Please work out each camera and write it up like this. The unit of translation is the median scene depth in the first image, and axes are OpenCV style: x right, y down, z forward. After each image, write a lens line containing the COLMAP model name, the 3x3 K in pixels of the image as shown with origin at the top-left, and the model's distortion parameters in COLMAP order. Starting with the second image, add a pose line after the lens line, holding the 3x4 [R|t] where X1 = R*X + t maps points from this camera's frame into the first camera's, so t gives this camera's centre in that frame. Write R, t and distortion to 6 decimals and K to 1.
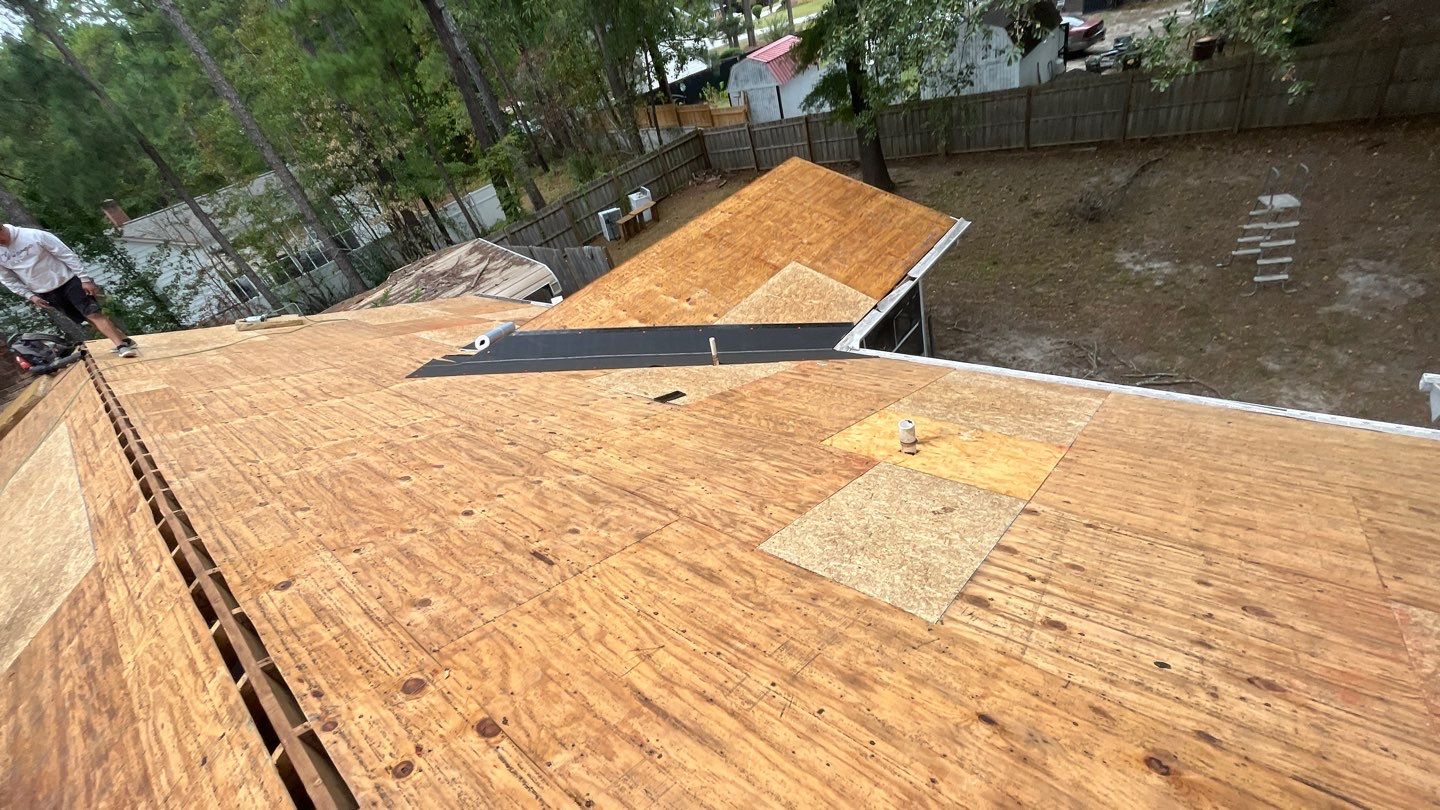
lens RADIAL K [[579.2, 0, 714.7], [0, 579.2, 411.6], [0, 0, 1]] dist [-0.001311, -0.000248]
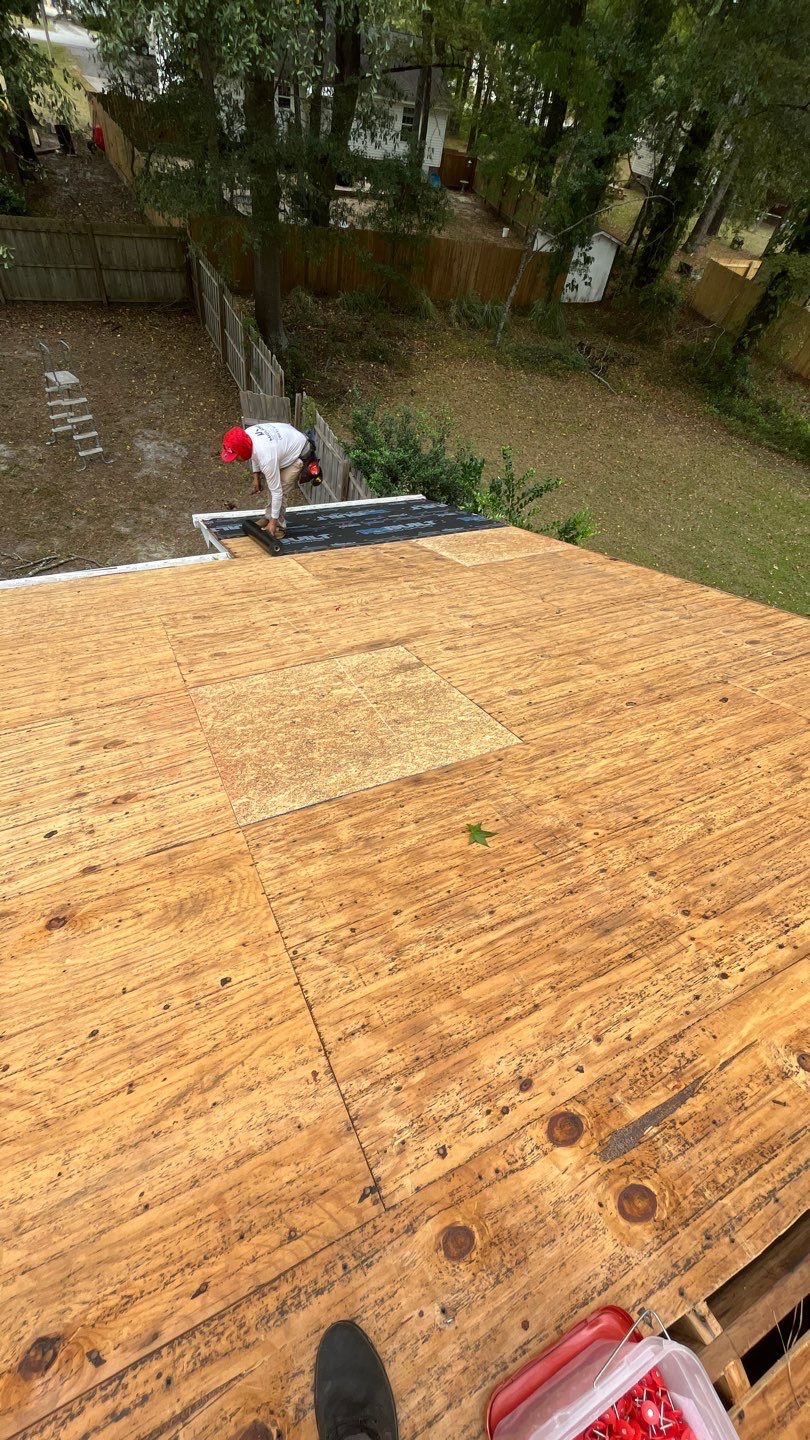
lens RADIAL K [[579.2, 0, 405.0], [0, 579.2, 720.0], [0, 0, 1]] dist [-0.001311, -0.000248]
pose [[0.390128, -0.460980, 0.797055, 0.153753], [0.305960, 0.881363, 0.359984, 0.033540], [-0.868440, 0.103427, 0.484886, -0.082586]]
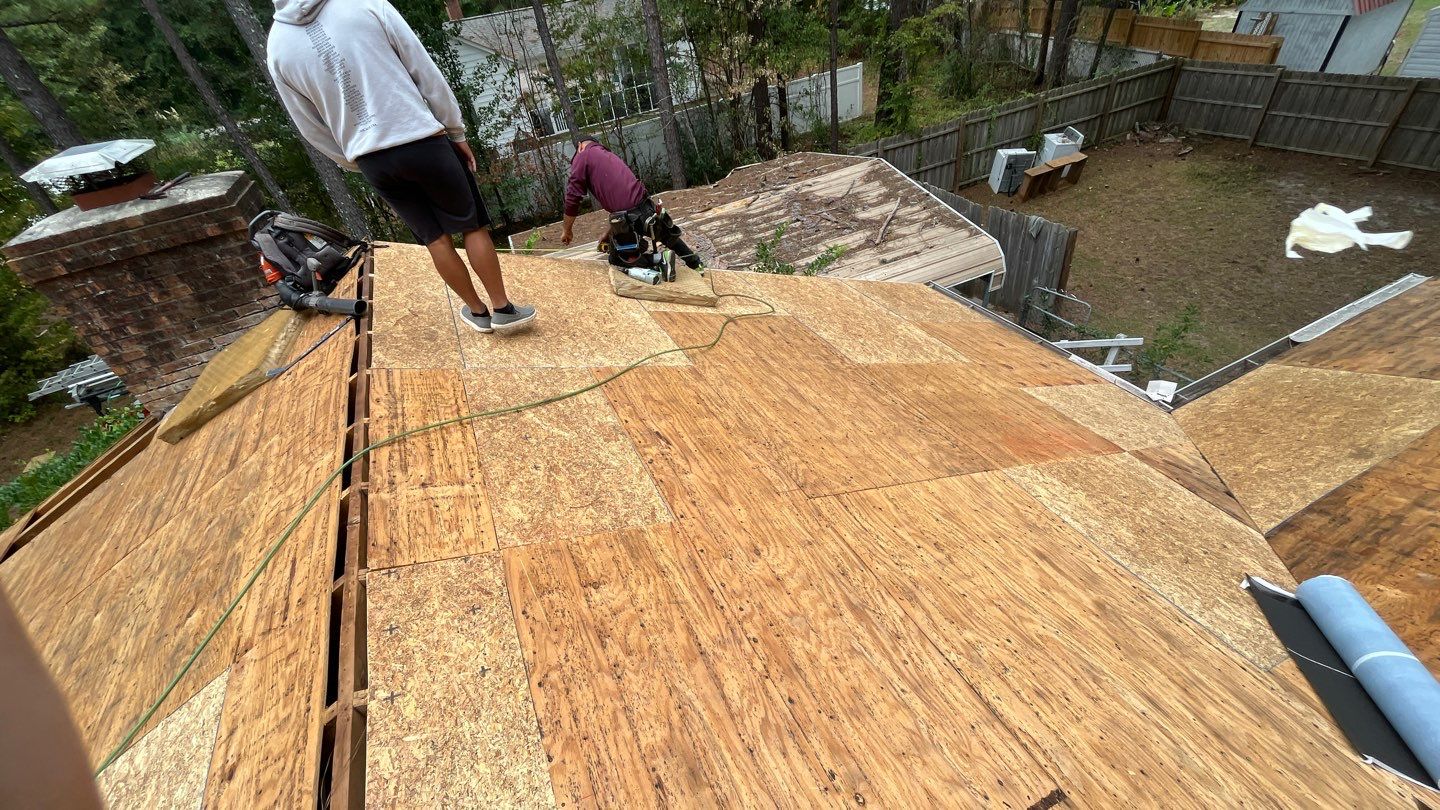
lens RADIAL K [[579.2, 0, 714.7], [0, 579.2, 411.6], [0, 0, 1]] dist [-0.001311, -0.000248]
pose [[0.894996, 0.376786, -0.238776, -0.269106], [-0.338695, 0.922343, 0.185929, -0.077434], [0.290289, -0.085534, 0.953109, 0.245606]]
